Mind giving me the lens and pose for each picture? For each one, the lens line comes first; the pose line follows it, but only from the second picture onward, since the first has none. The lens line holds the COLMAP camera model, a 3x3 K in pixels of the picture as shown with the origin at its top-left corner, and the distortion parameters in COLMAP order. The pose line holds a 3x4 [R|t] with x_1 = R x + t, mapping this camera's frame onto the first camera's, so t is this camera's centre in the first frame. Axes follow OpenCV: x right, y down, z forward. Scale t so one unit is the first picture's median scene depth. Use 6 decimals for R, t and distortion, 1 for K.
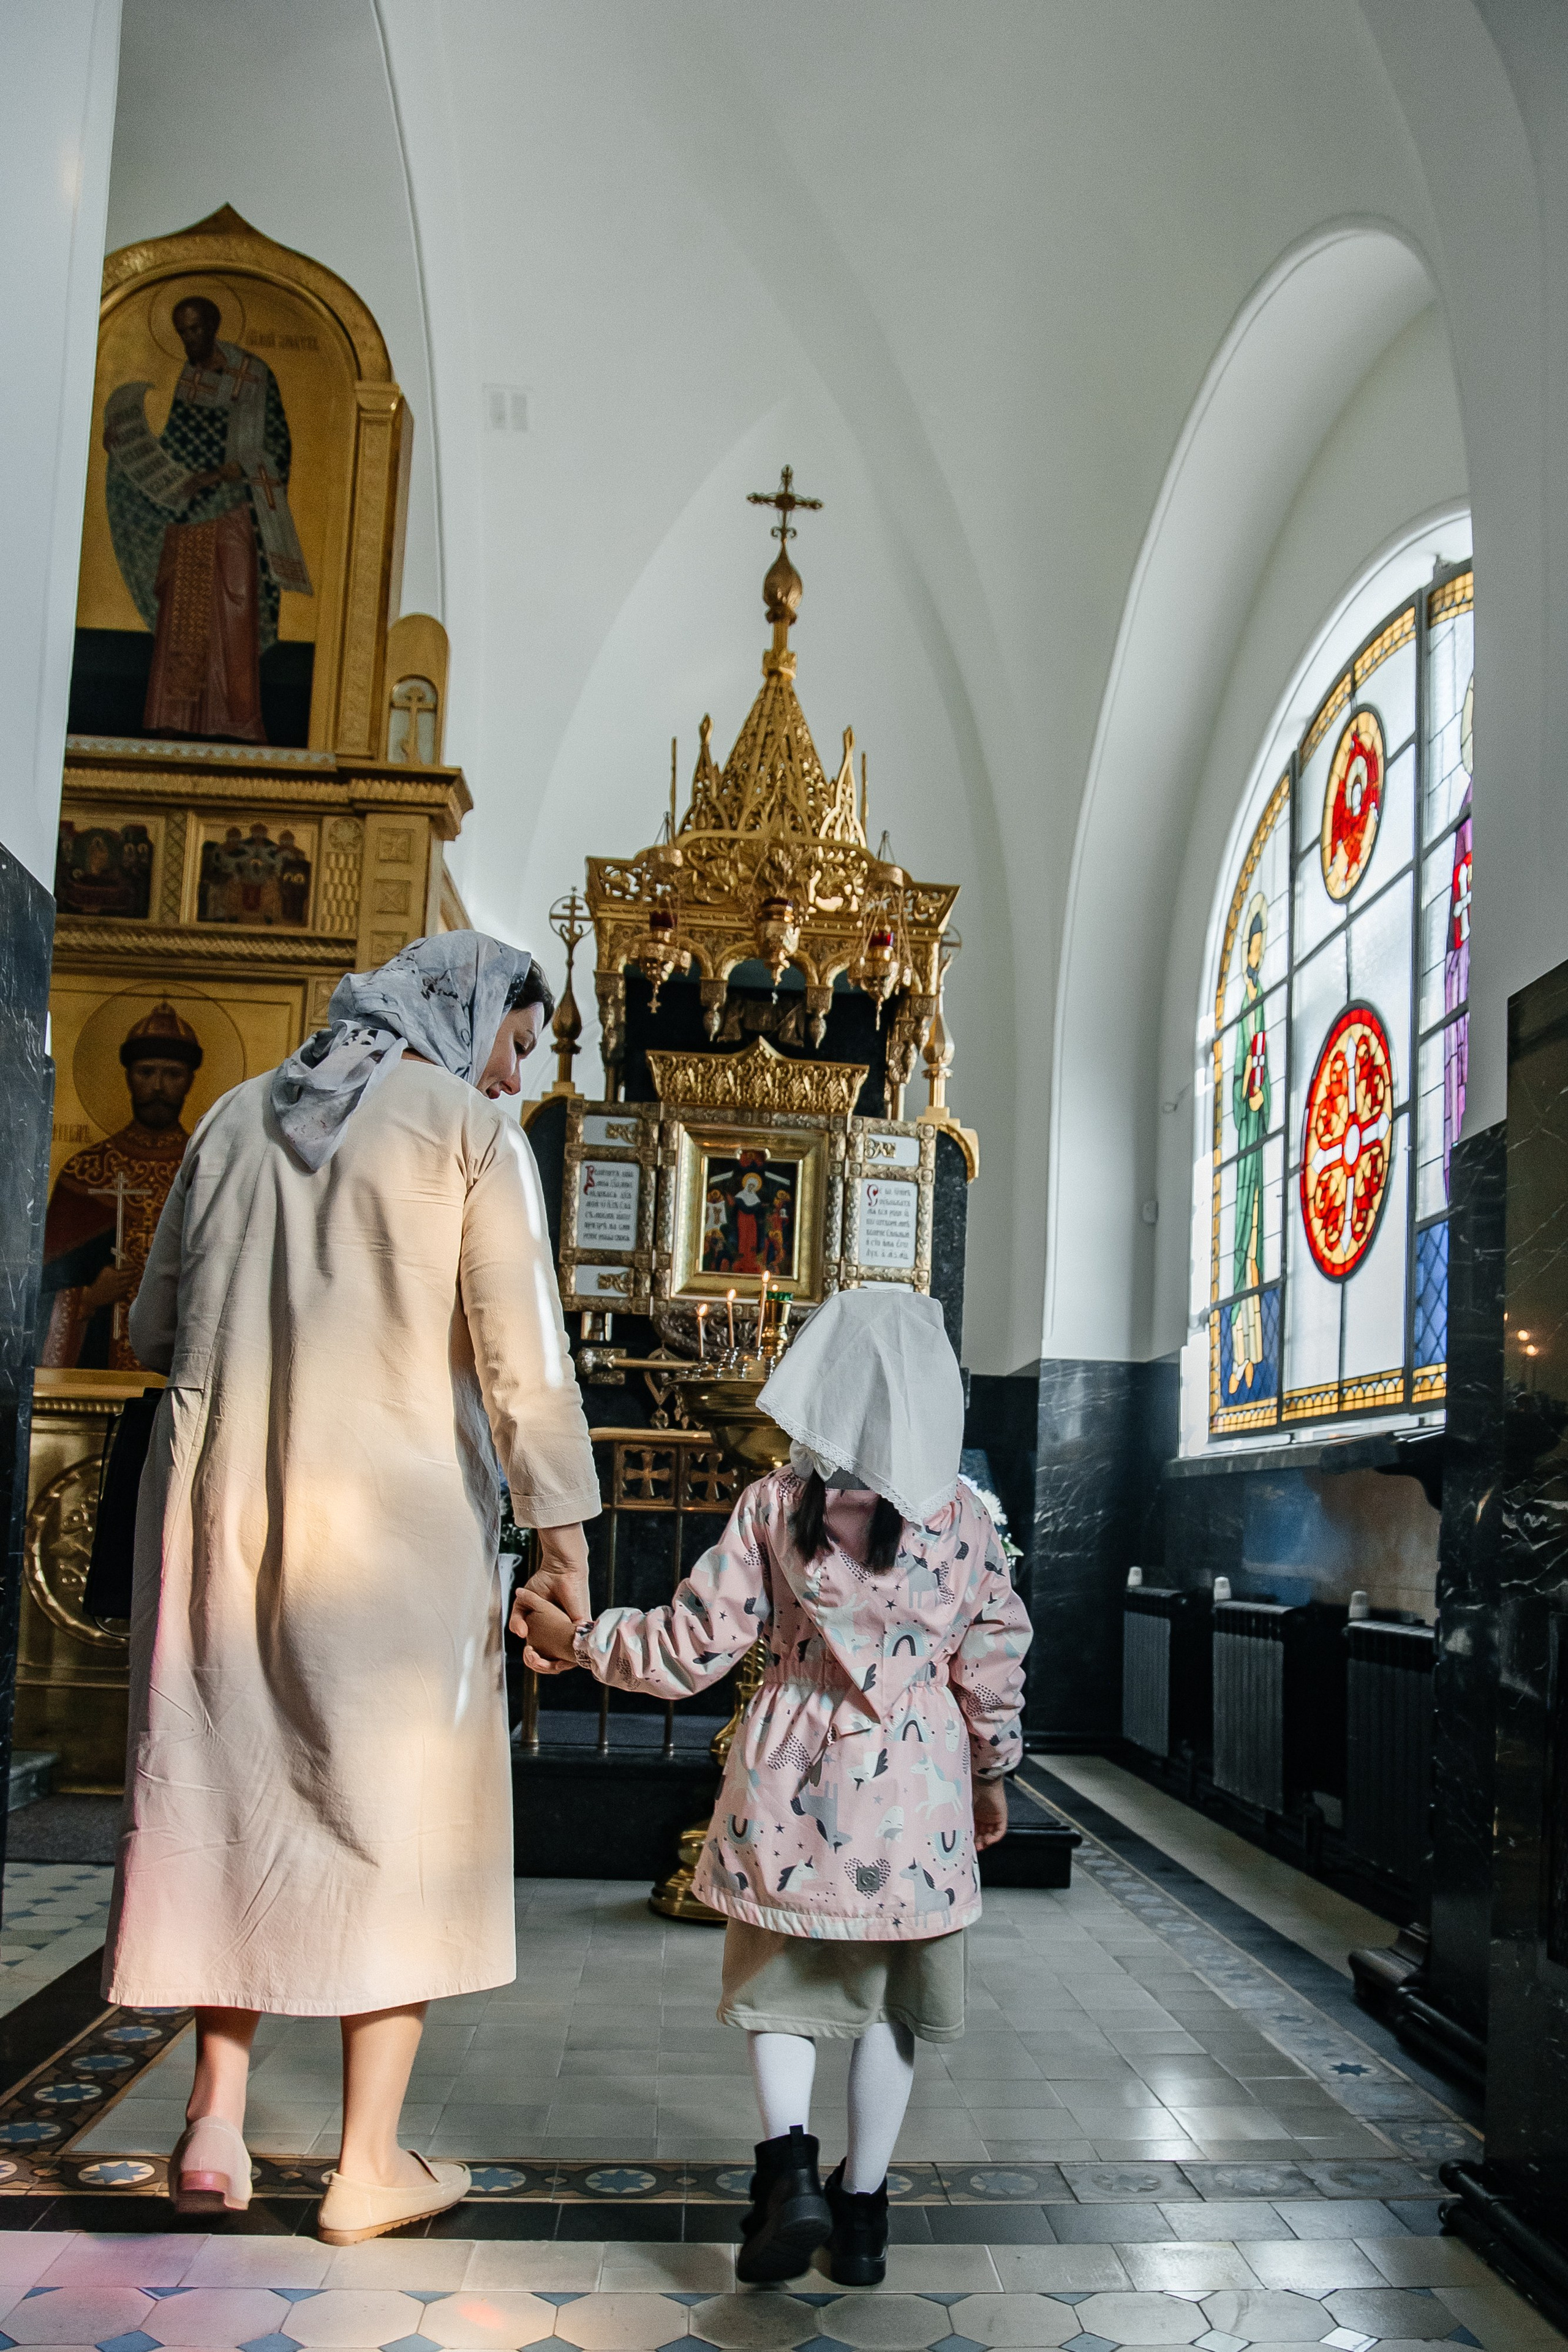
lens RADIAL K [[2131.3, 0, 776.8], [0, 2131.3, 1175.1], [0, 0, 1]] dist [-0.018718, -0.000520]
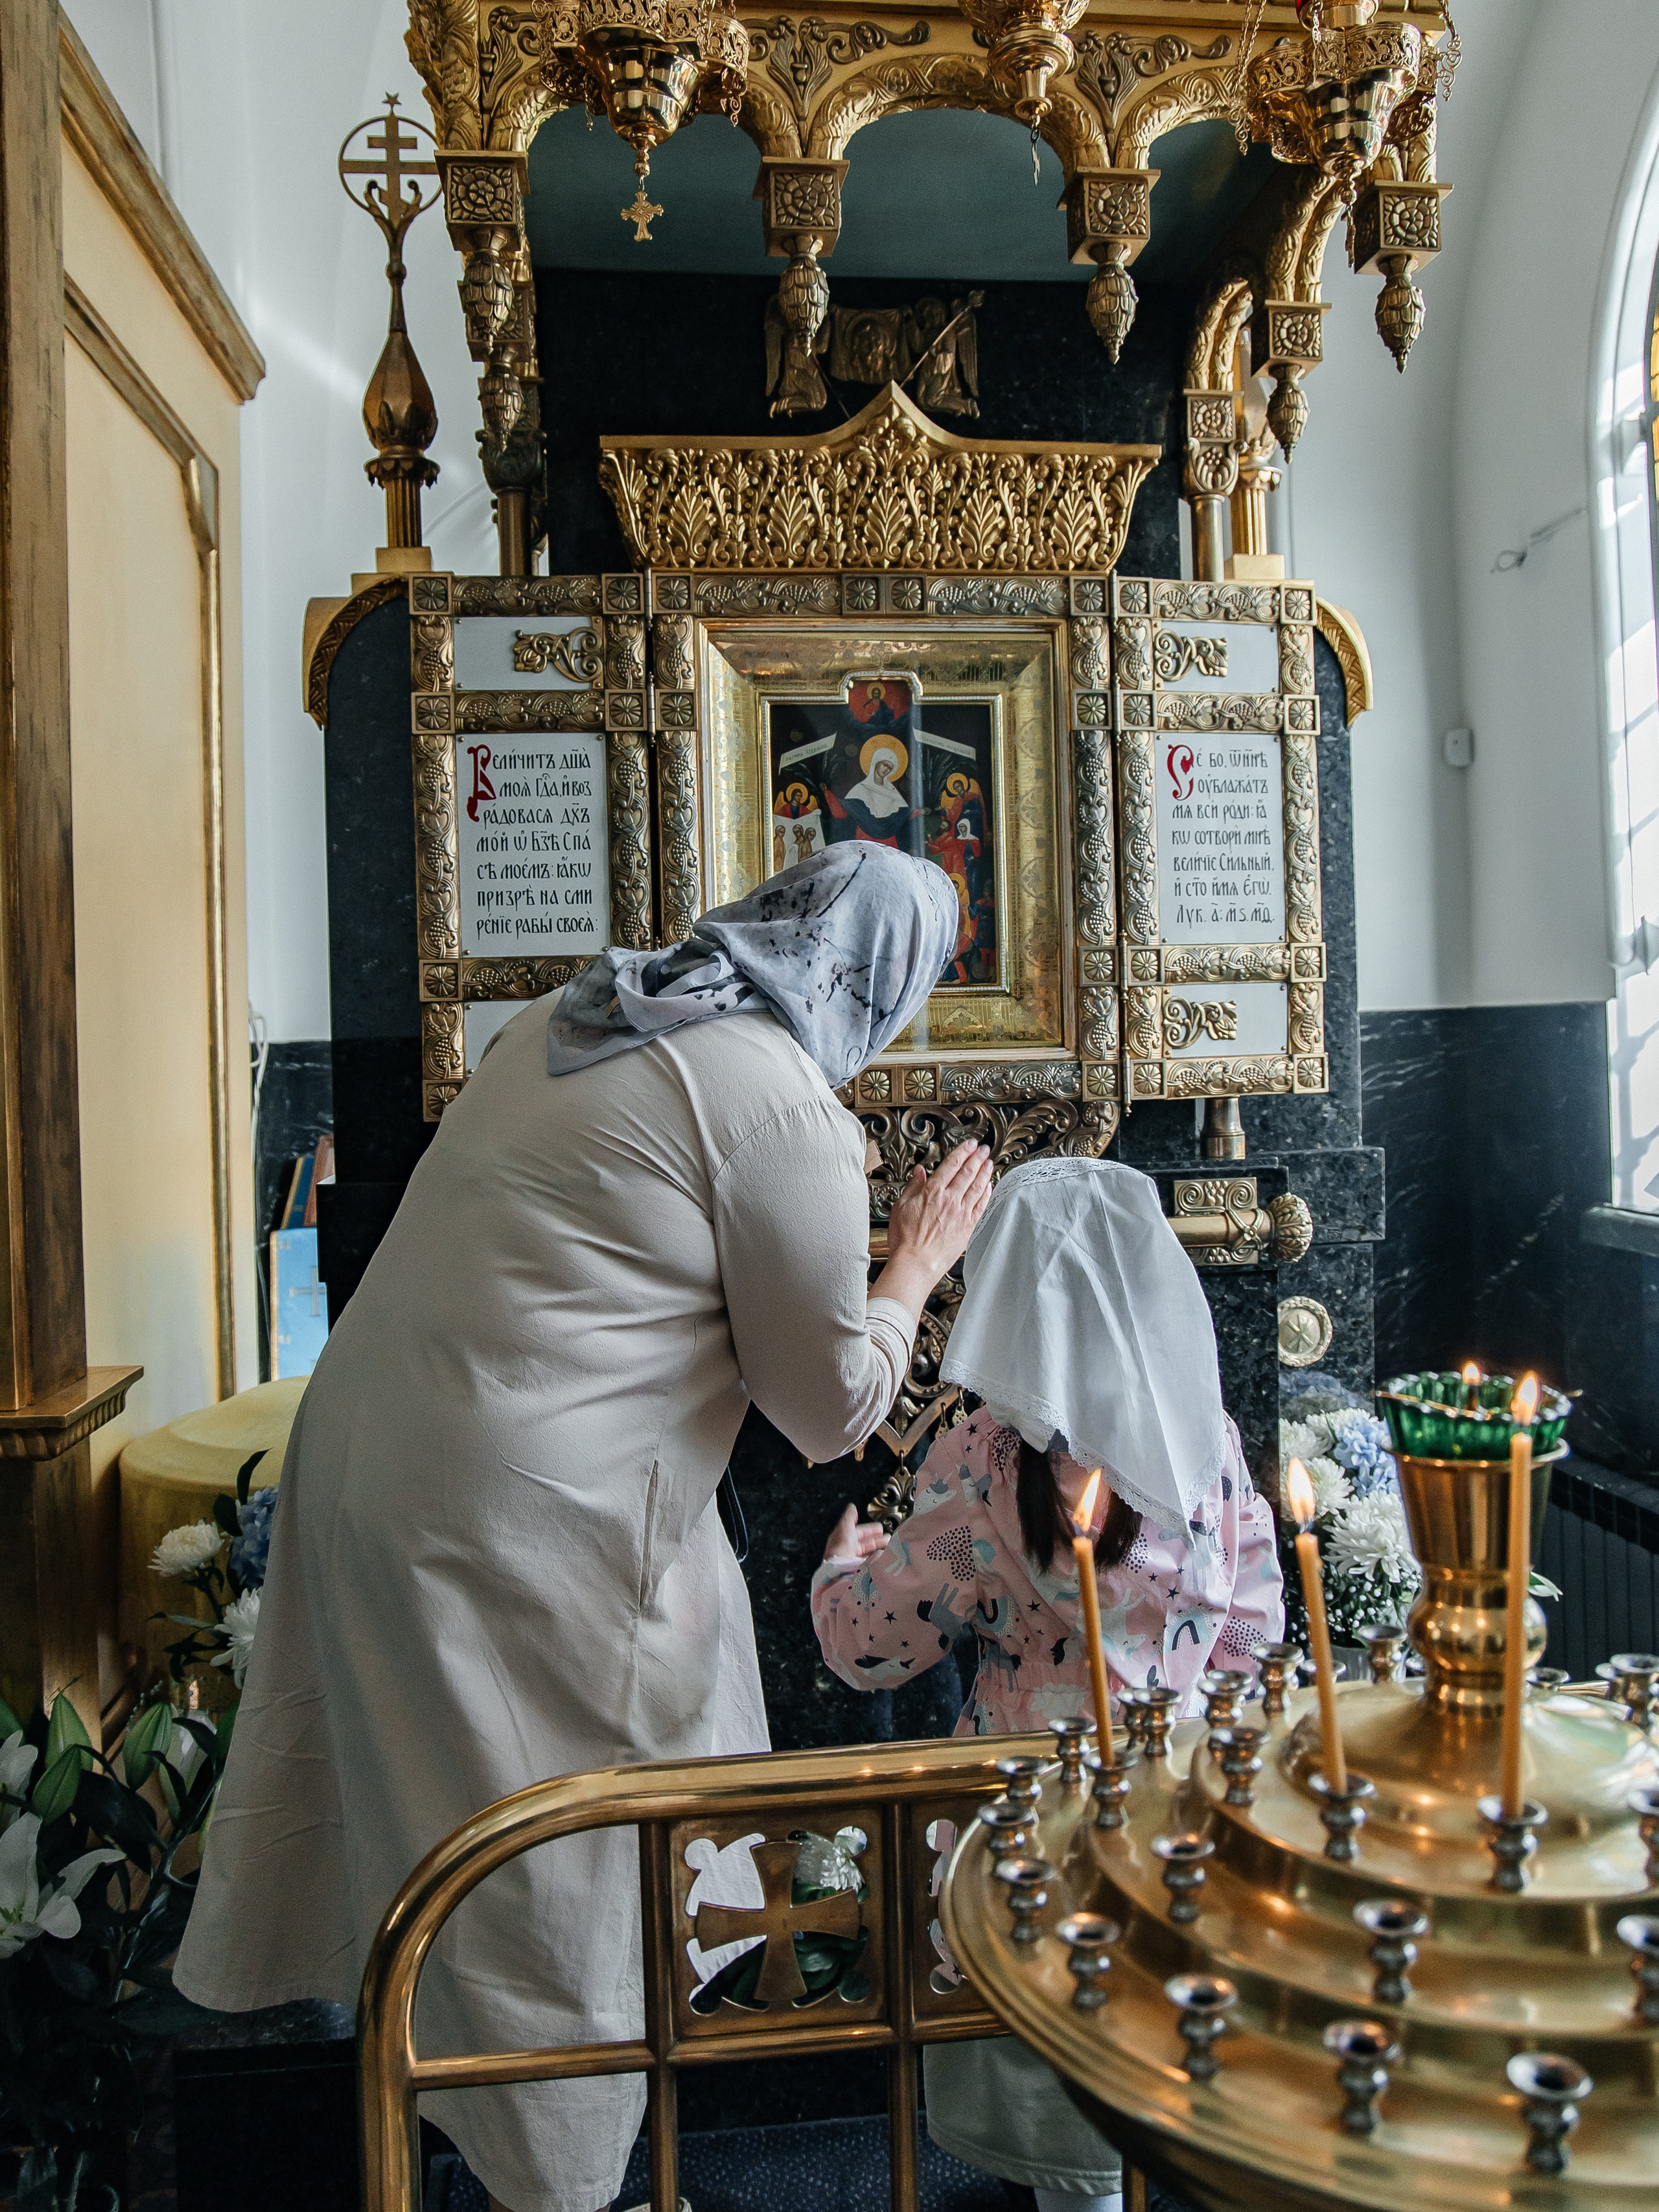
lens RADIAL K [[2795.0, 0, 840.8], [0, 2795.0, 1096.7], [0, 0, 1]] dist [-0.034551, 0.000000]
pose [[0.997208, -0.069141, 0.028216, -0.039376], [0.064695, 0.988592, 0.136018, -0.005899], [-0.037299, -0.133813, 0.990304, 0.471298]]
